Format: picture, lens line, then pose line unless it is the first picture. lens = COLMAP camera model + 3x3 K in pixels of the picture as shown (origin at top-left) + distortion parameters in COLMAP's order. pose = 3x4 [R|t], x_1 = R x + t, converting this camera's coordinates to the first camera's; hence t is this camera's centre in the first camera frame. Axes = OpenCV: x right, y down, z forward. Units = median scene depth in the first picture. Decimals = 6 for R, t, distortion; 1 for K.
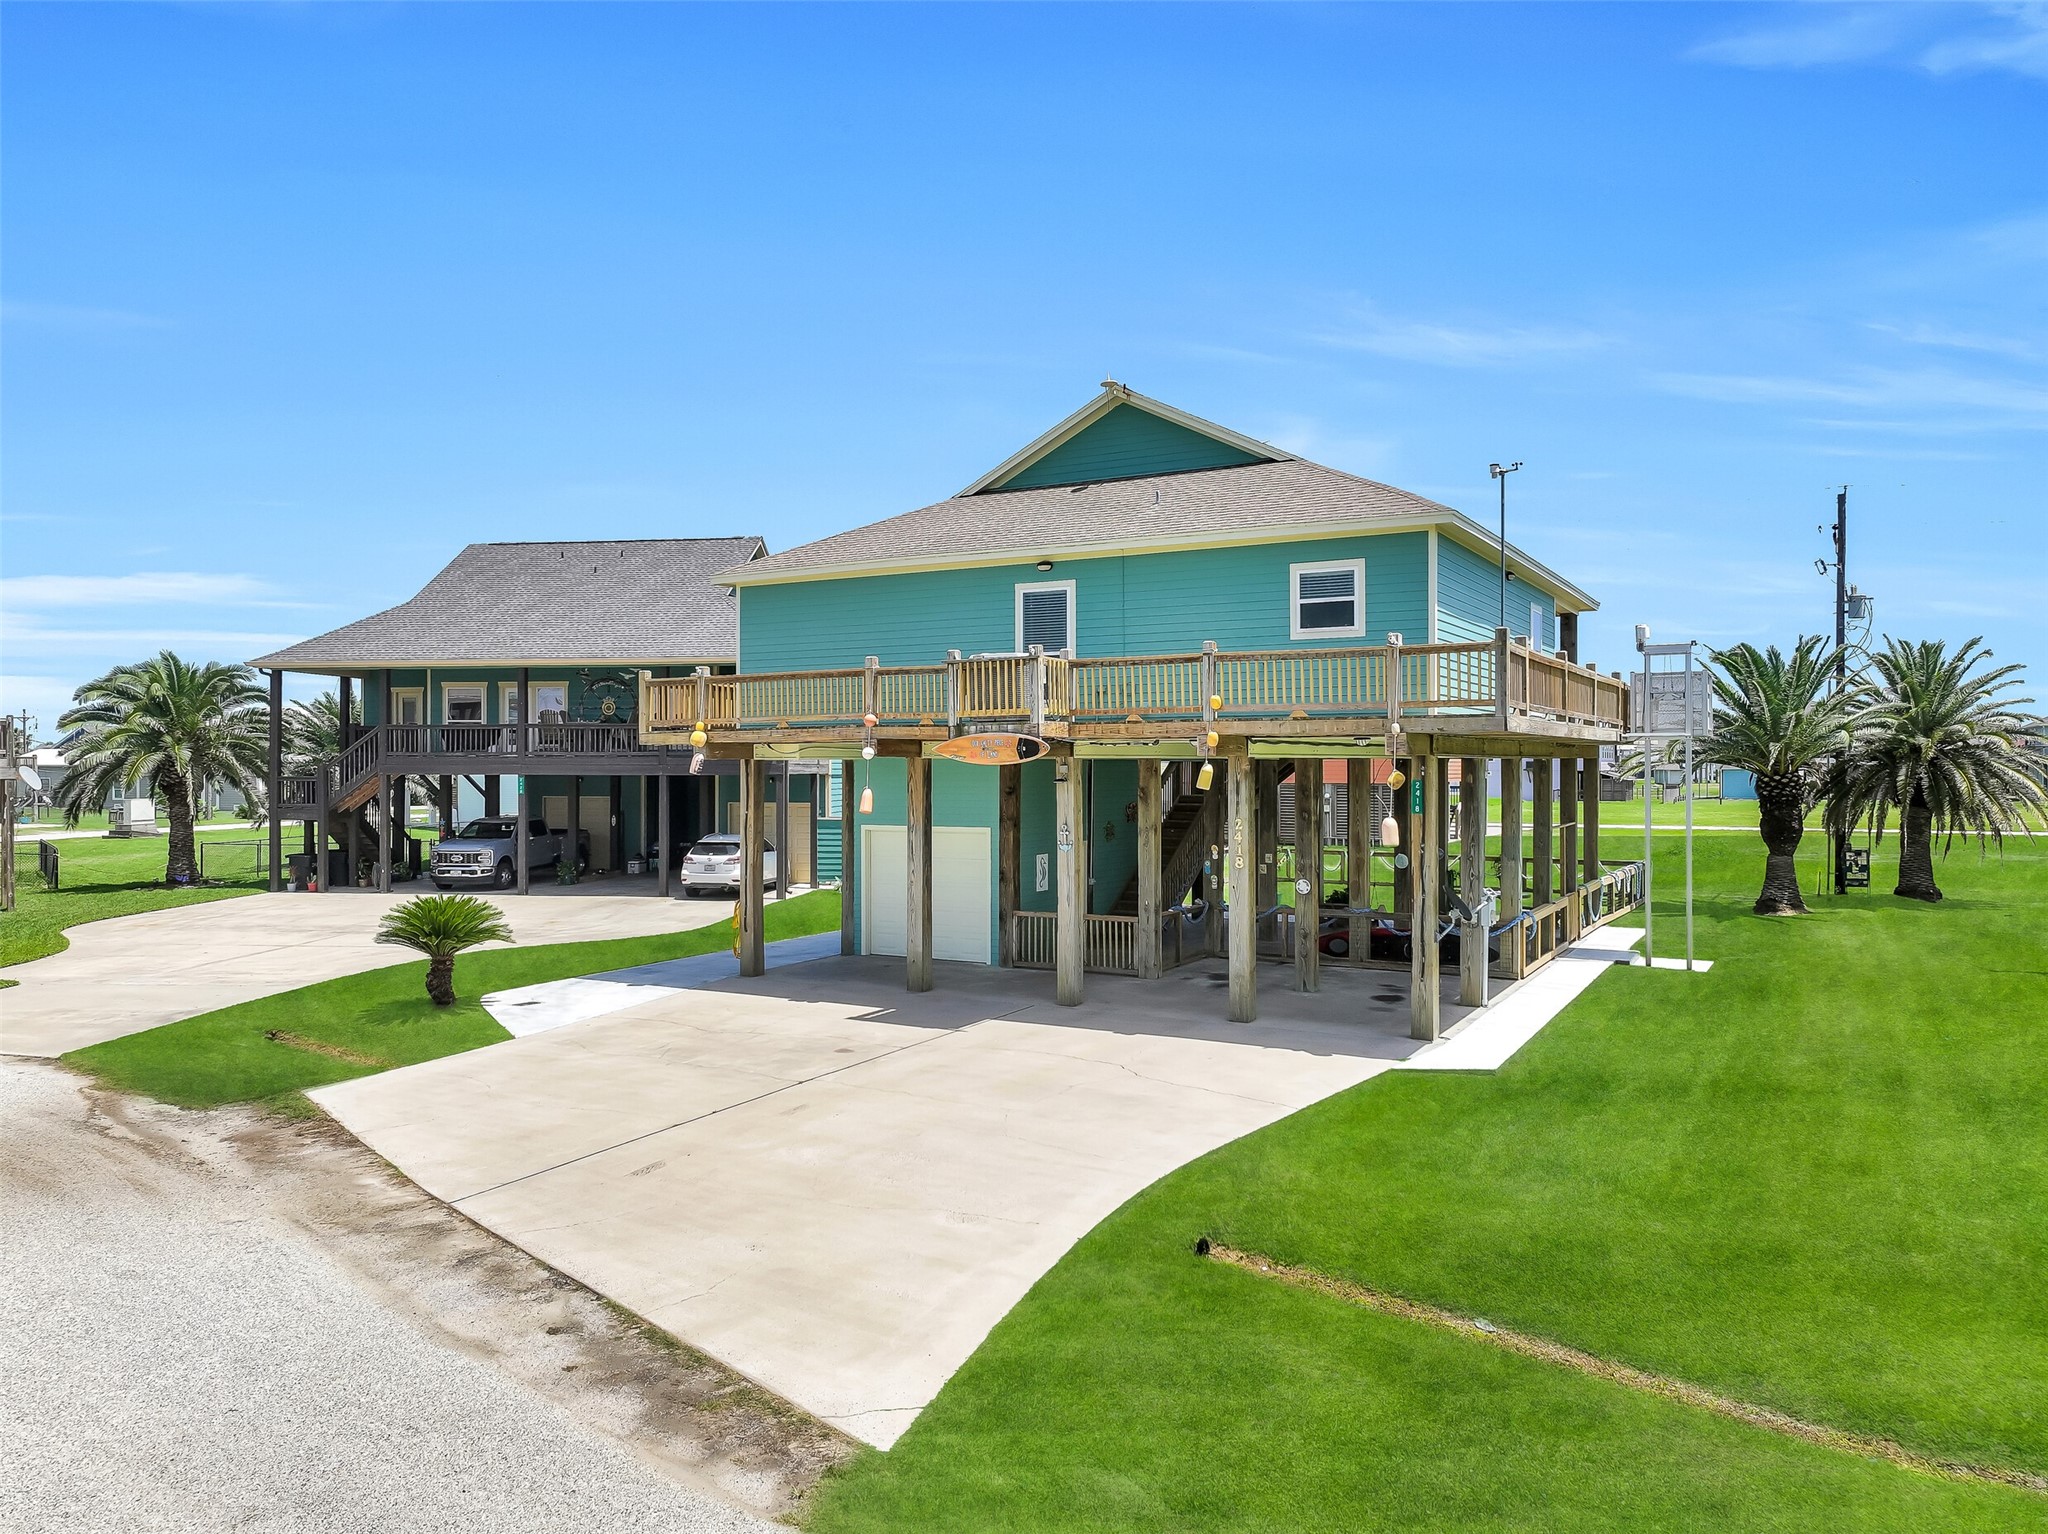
lens RADIAL K [[1437.5, 0, 1027.0], [0, 1437.5, 767.4], [0, 0, 1]] dist [-0.013162, 0.006173]
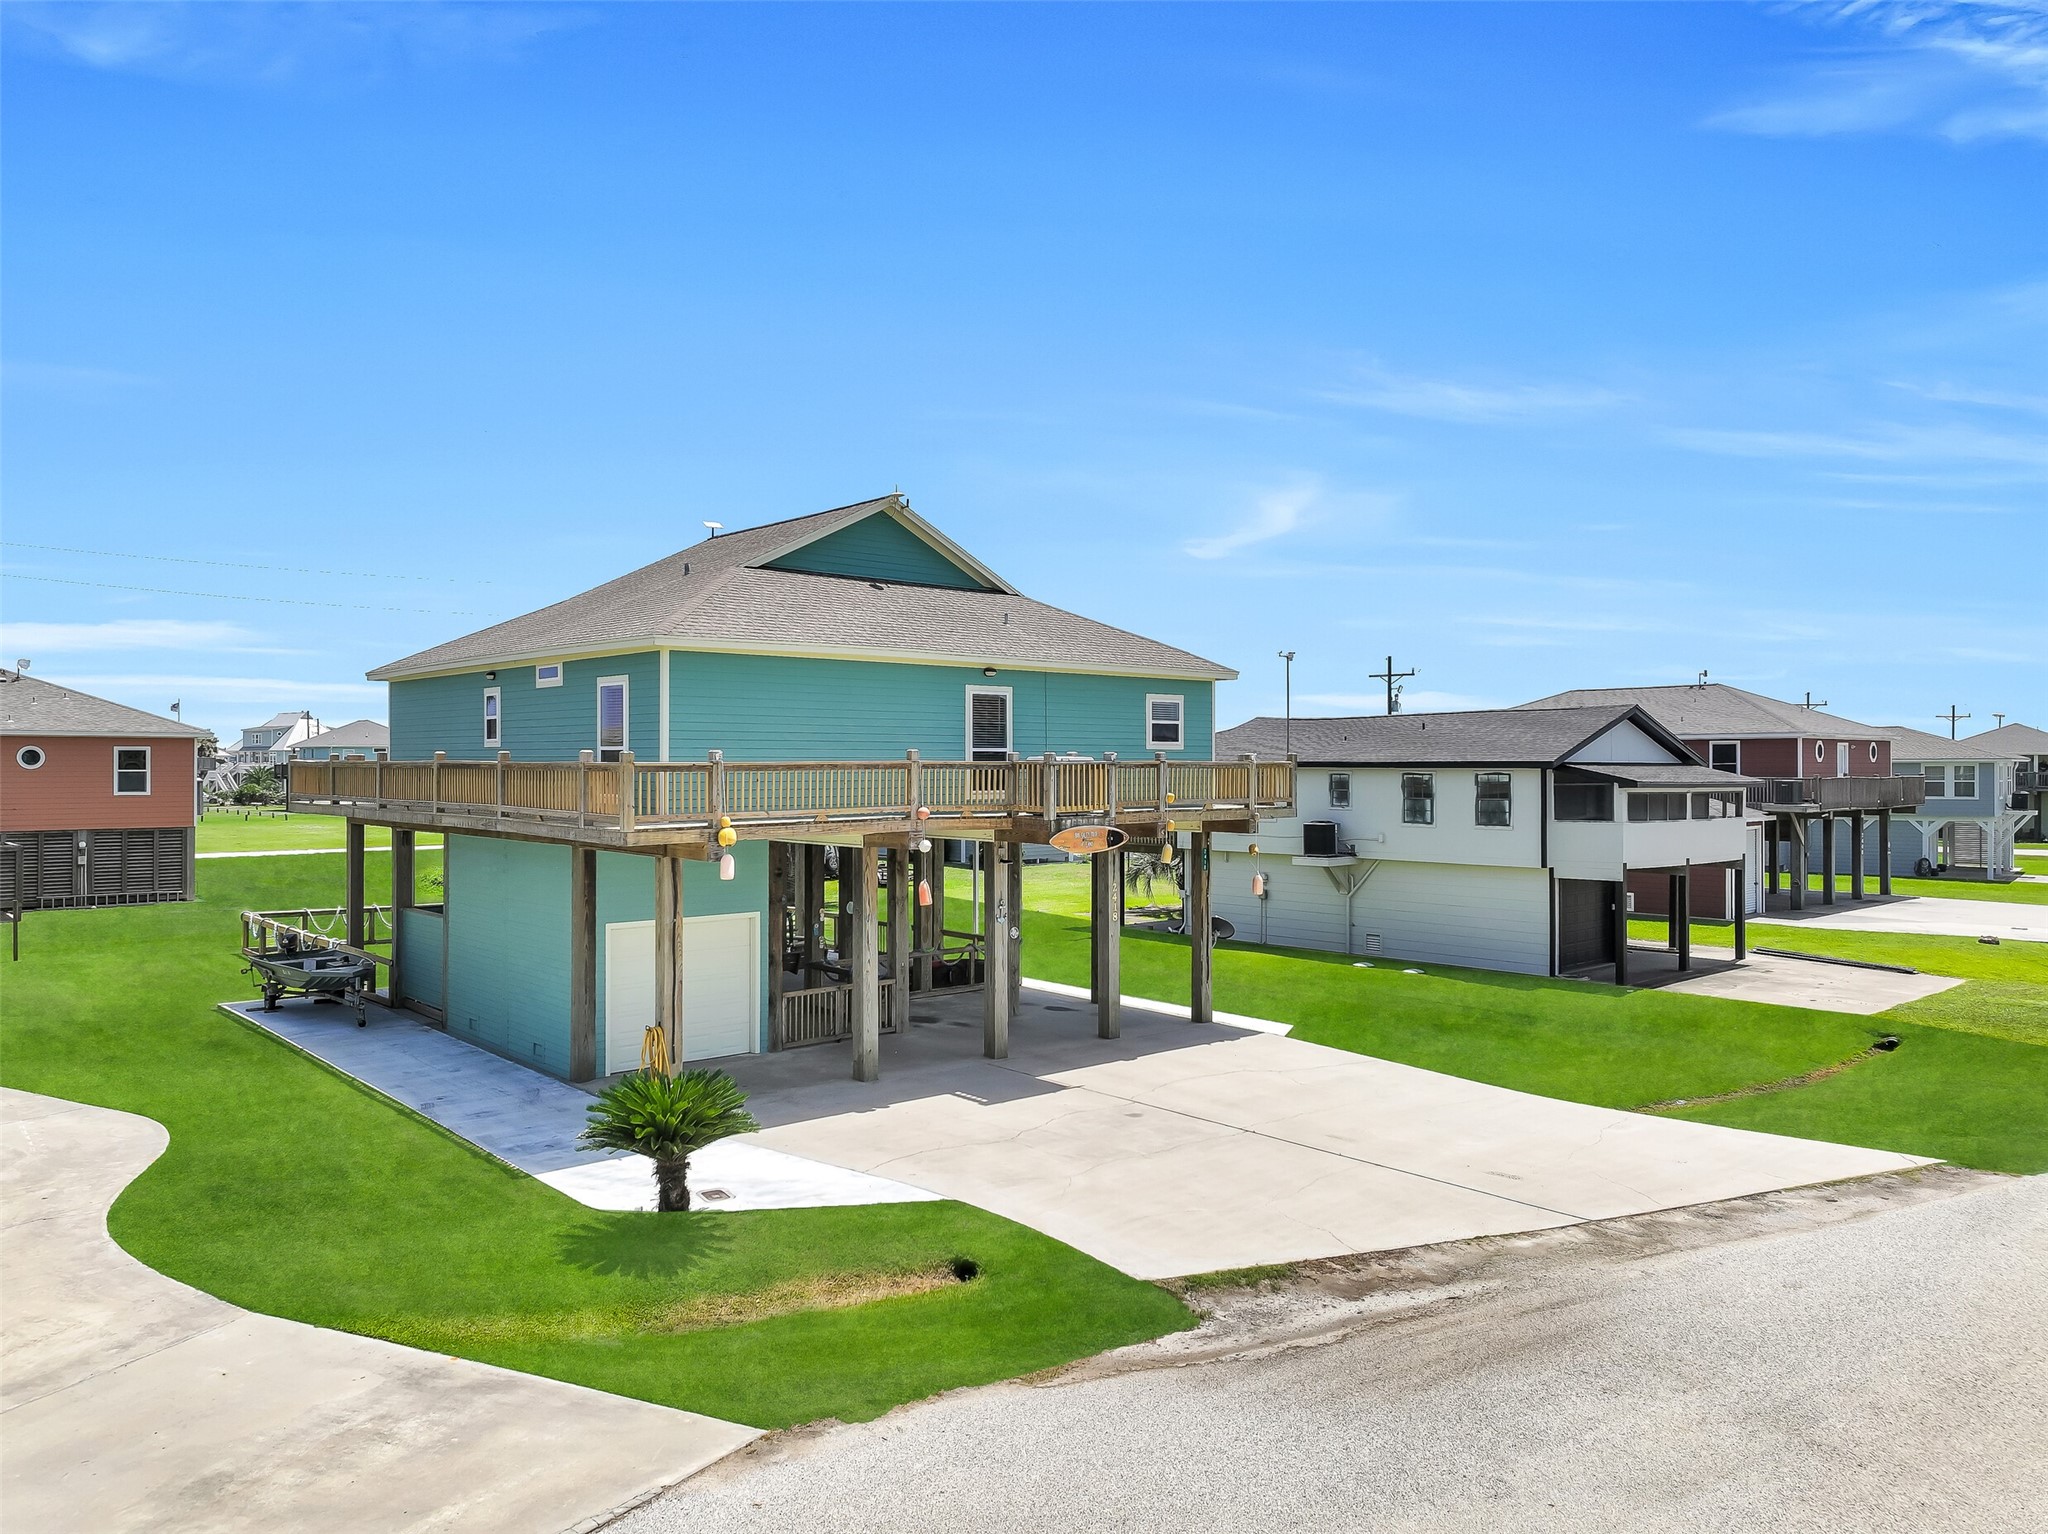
lens RADIAL K [[1437.5, 0, 1024.8], [0, 1437.5, 761.2], [0, 0, 1]] dist [-0.013162, 0.006173]
pose [[0.333326, 0.006398, 0.942790, -1.159888], [-0.000421, 0.999978, -0.006637, -0.069880], [-0.942812, 0.001815, 0.333321, 0.668098]]
